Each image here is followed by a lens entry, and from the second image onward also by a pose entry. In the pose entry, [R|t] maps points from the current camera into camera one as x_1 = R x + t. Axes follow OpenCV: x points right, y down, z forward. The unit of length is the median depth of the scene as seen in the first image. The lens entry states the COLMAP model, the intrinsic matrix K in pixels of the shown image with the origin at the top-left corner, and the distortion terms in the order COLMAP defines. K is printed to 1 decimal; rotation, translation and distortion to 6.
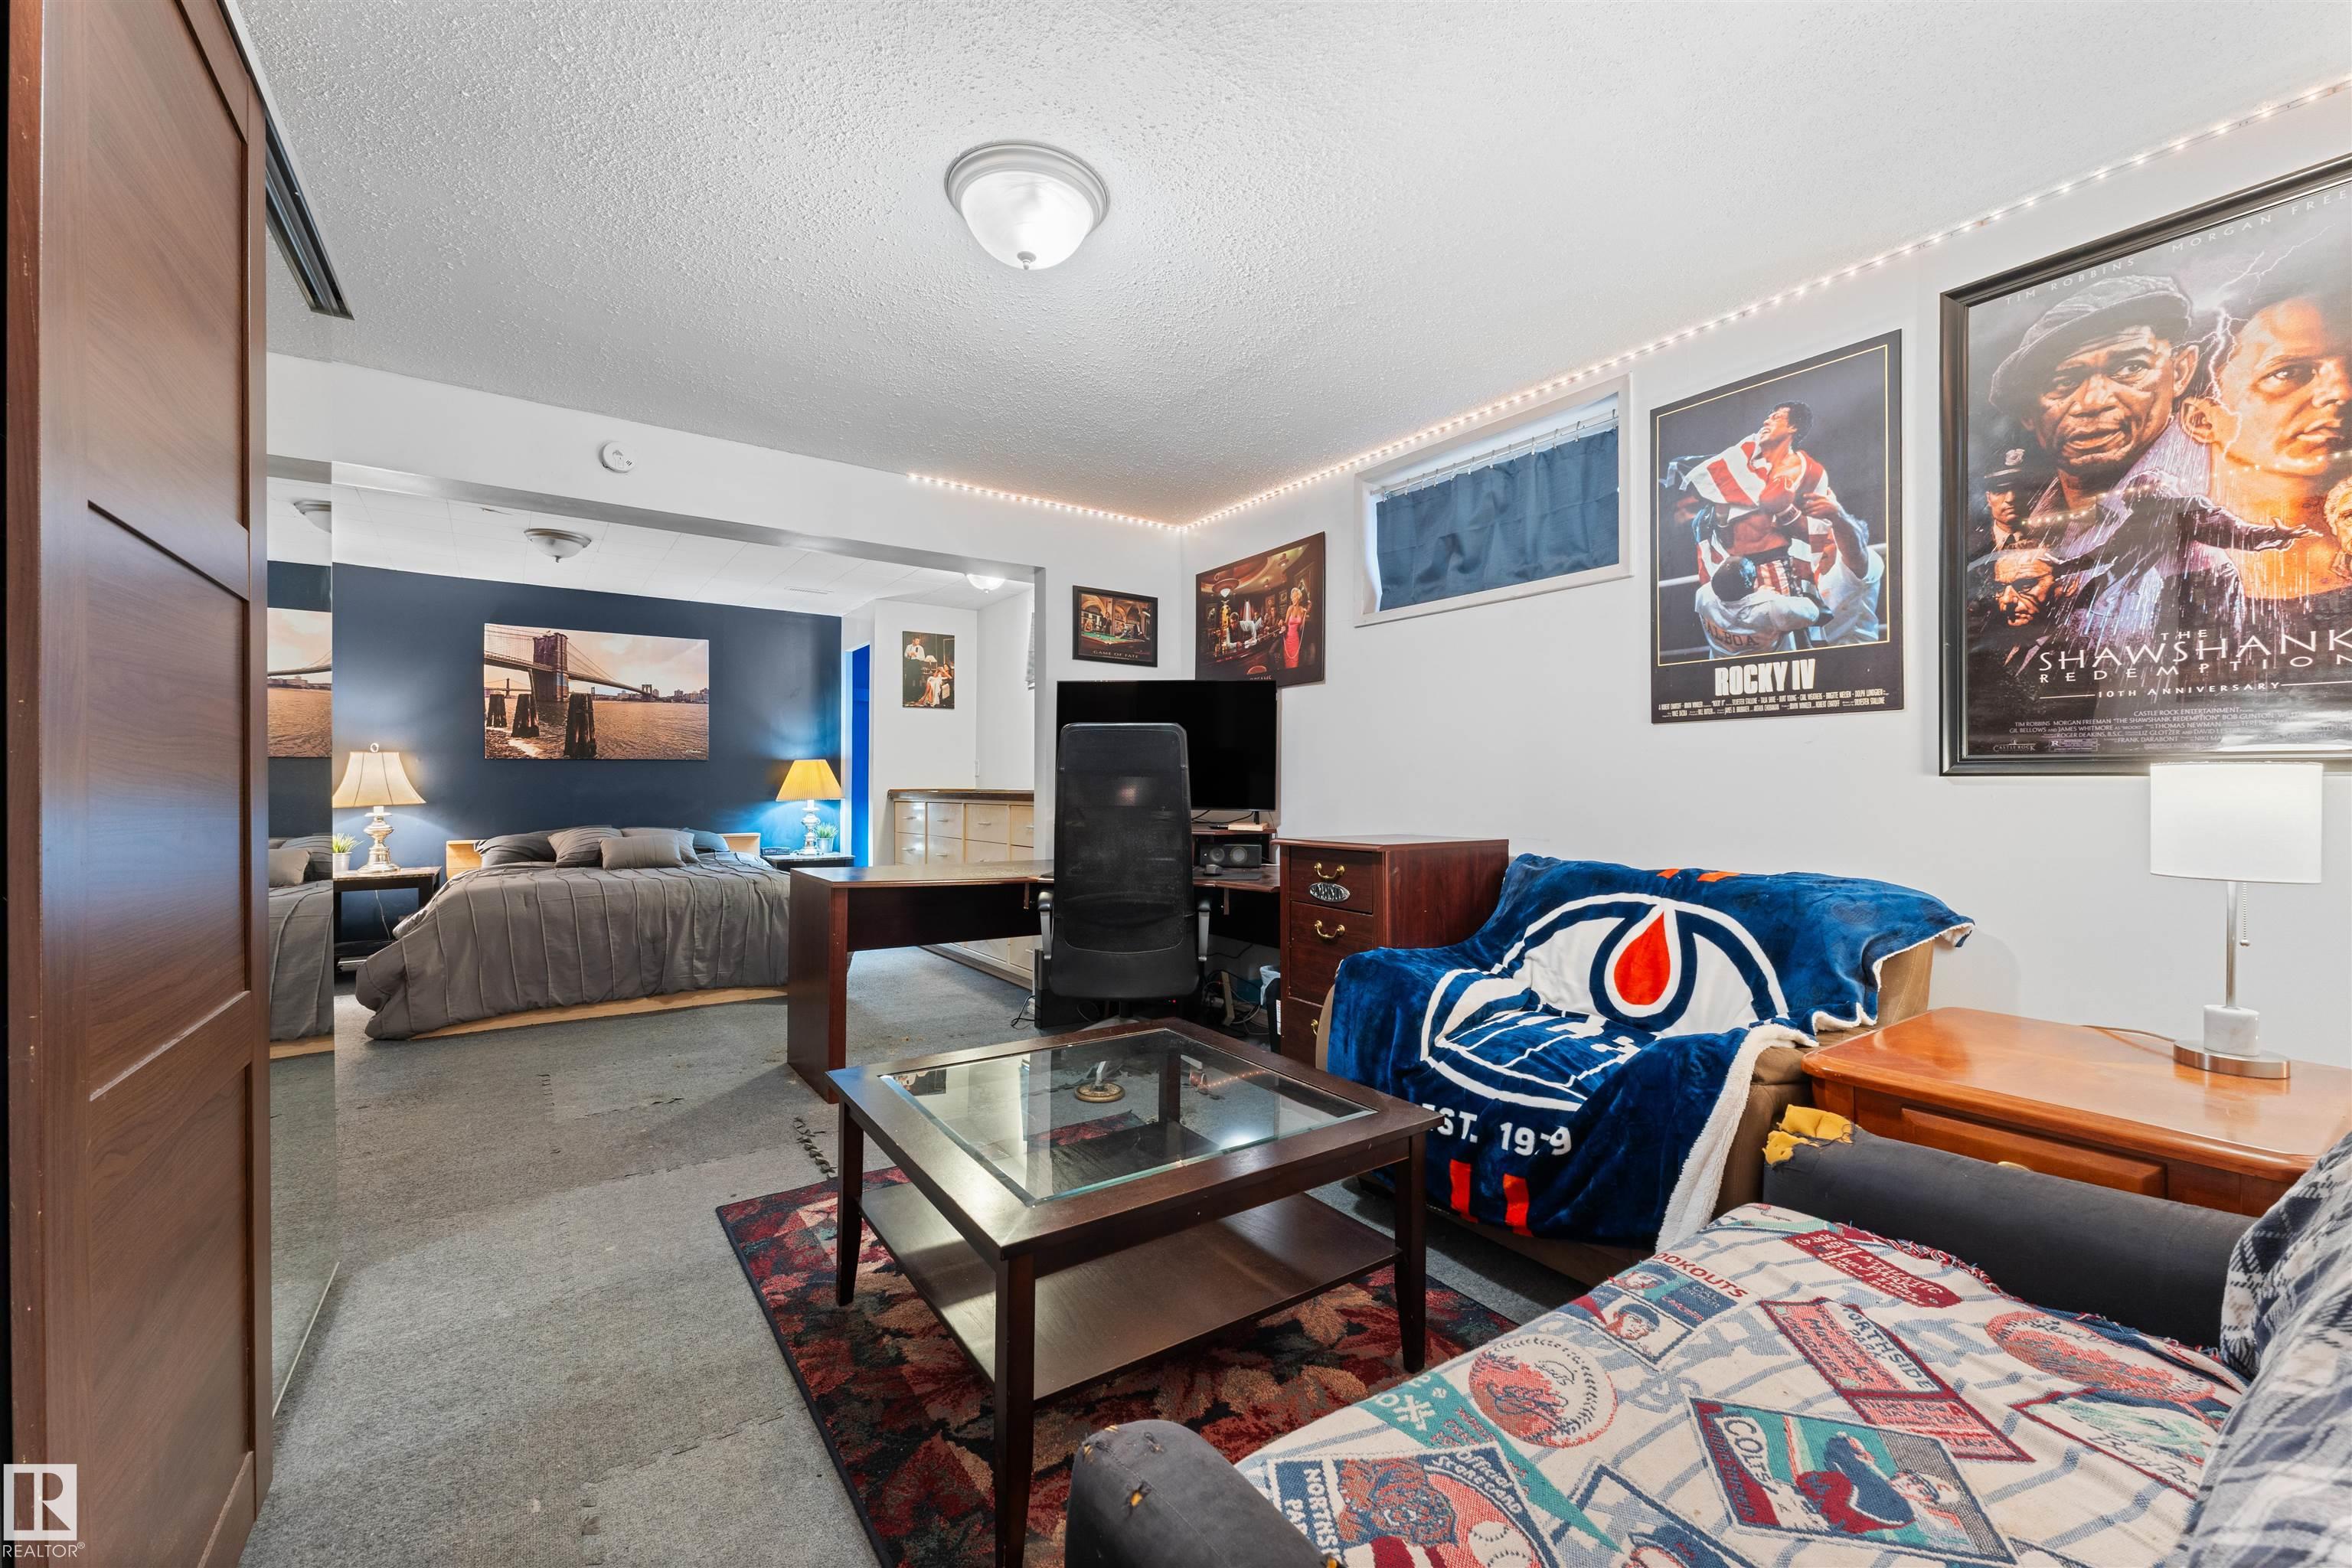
lens RADIAL K [[933.5, 0, 1176.0], [0, 933.5, 784.0], [0, 0, 1]] dist [-0.001363, -0.000490]
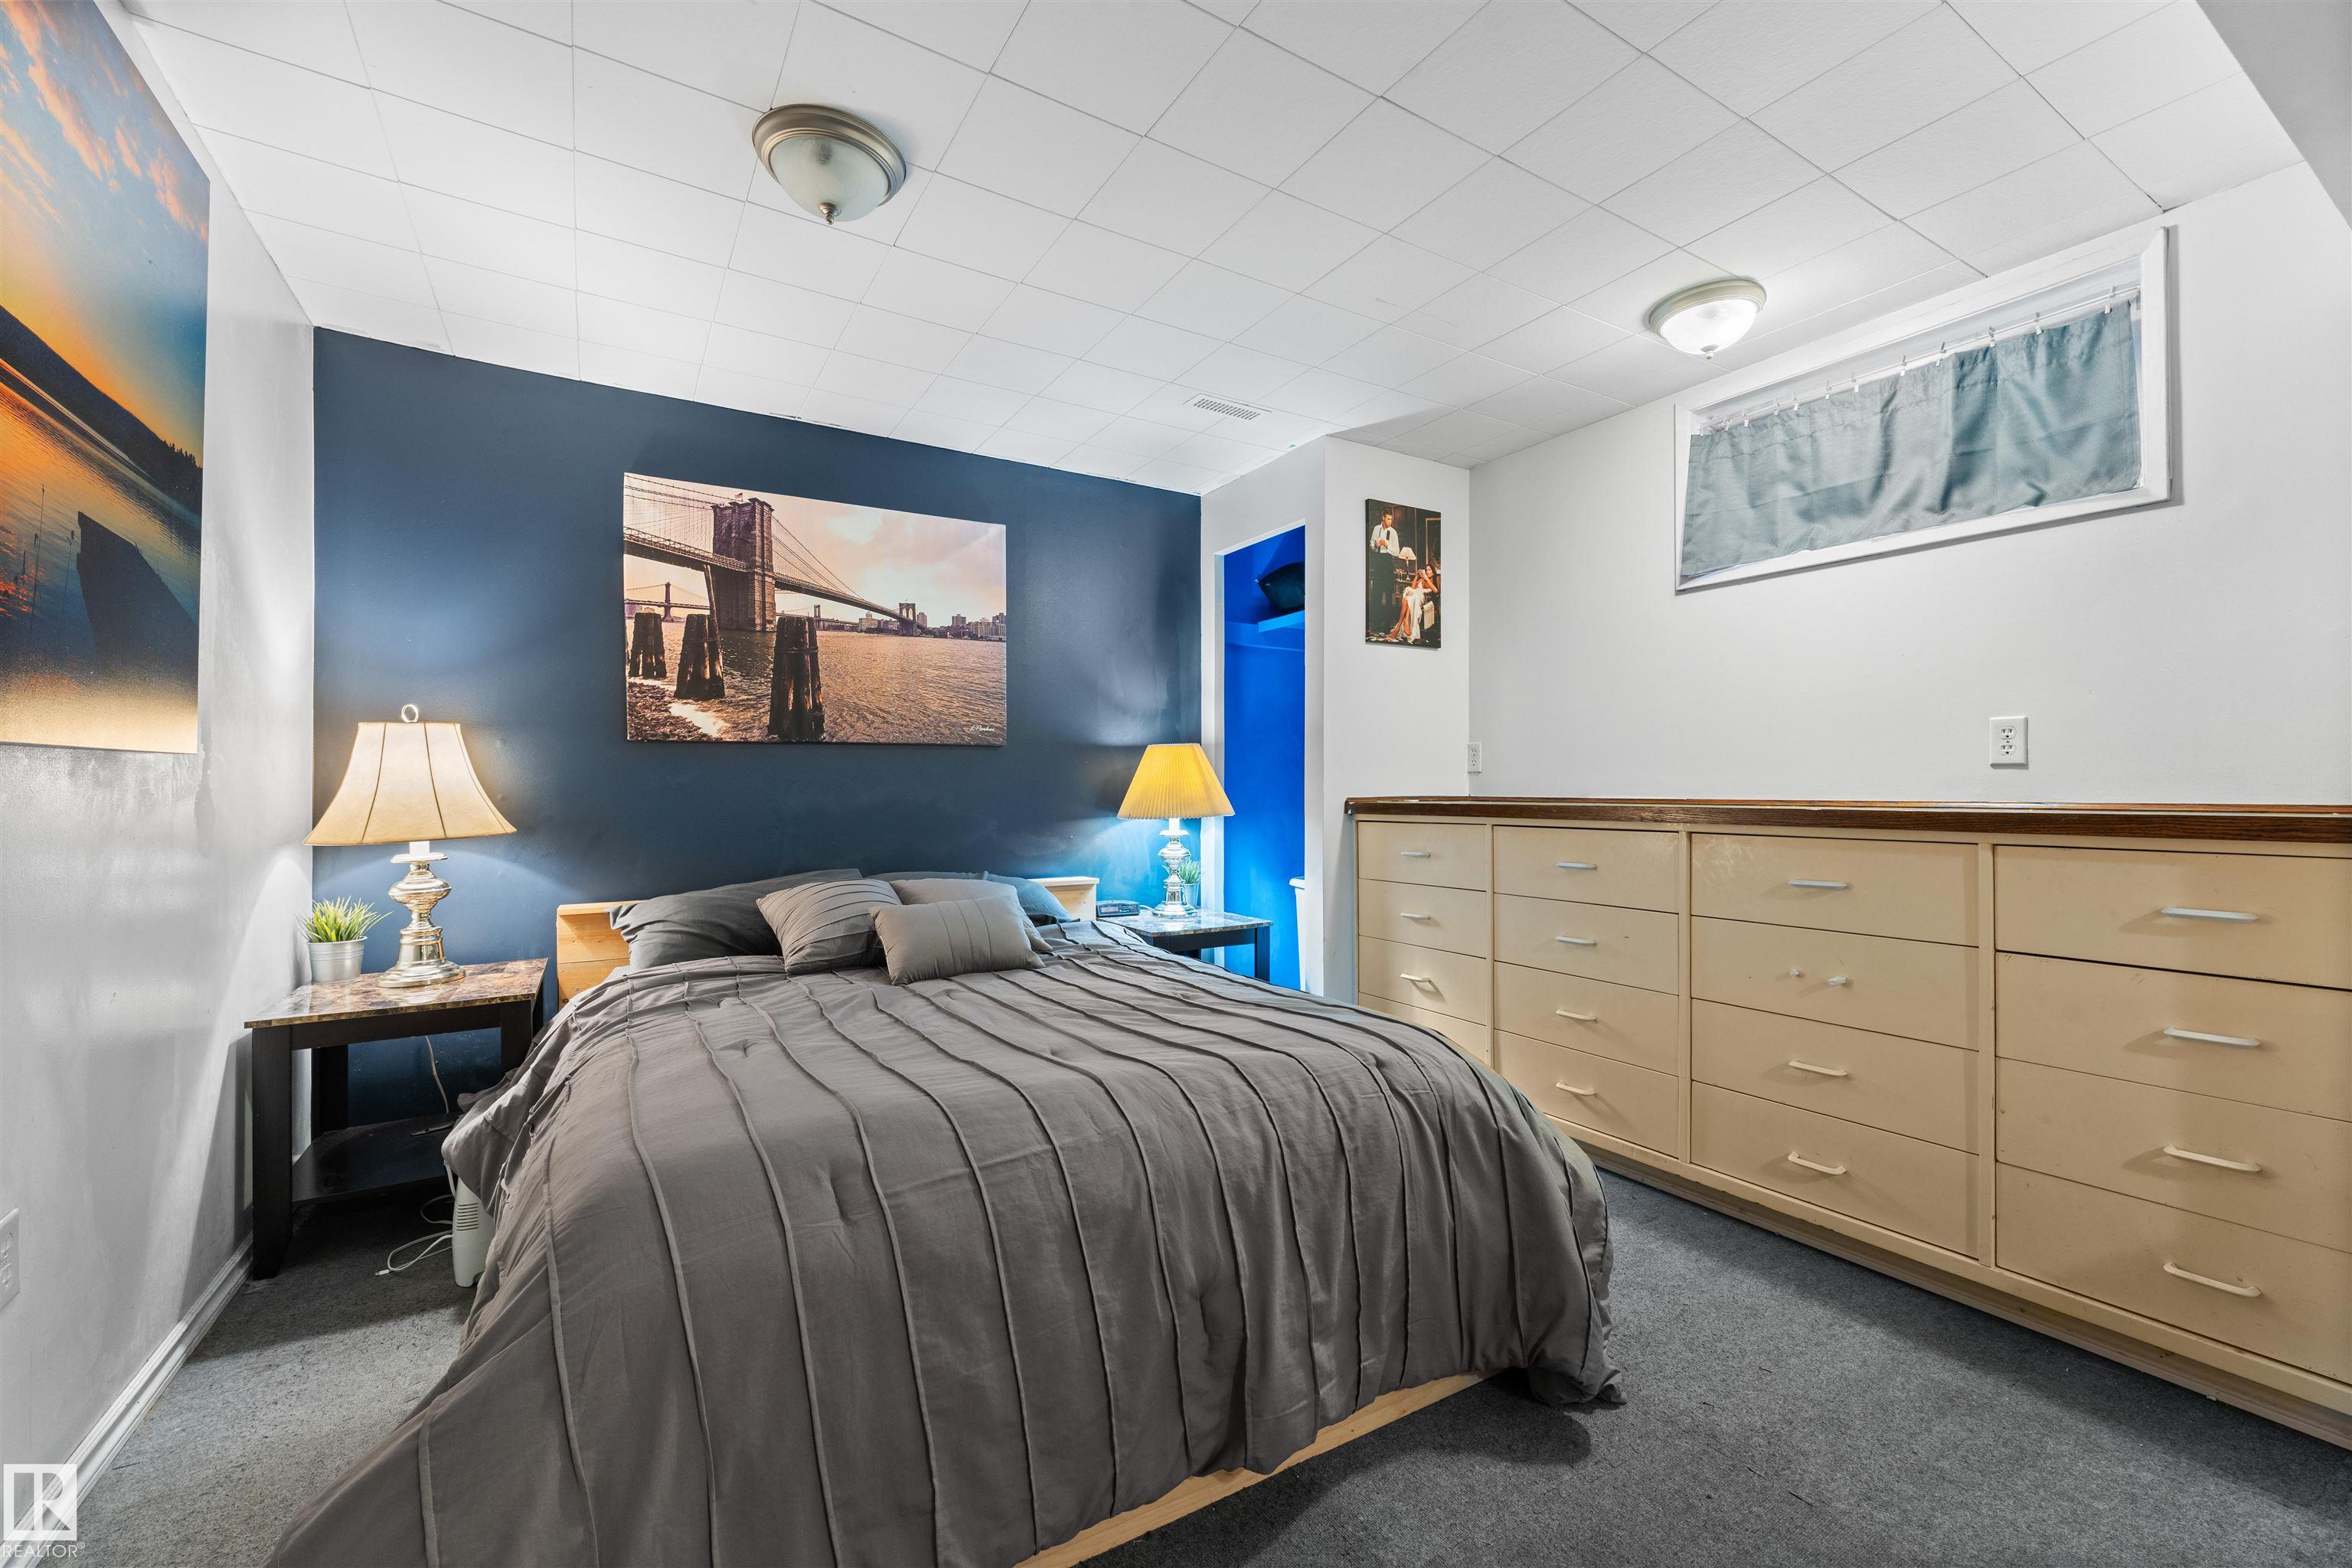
lens RADIAL K [[944.2, 0, 1172.6], [0, 944.2, 792.0], [0, 0, 1]] dist [-0.001744, -0.000212]
pose [[0.997331, -0.002875, -0.072953, -0.398294], [0.003394, 0.999970, 0.006991, -0.001648], [0.072931, -0.007220, 0.997311, 0.498202]]
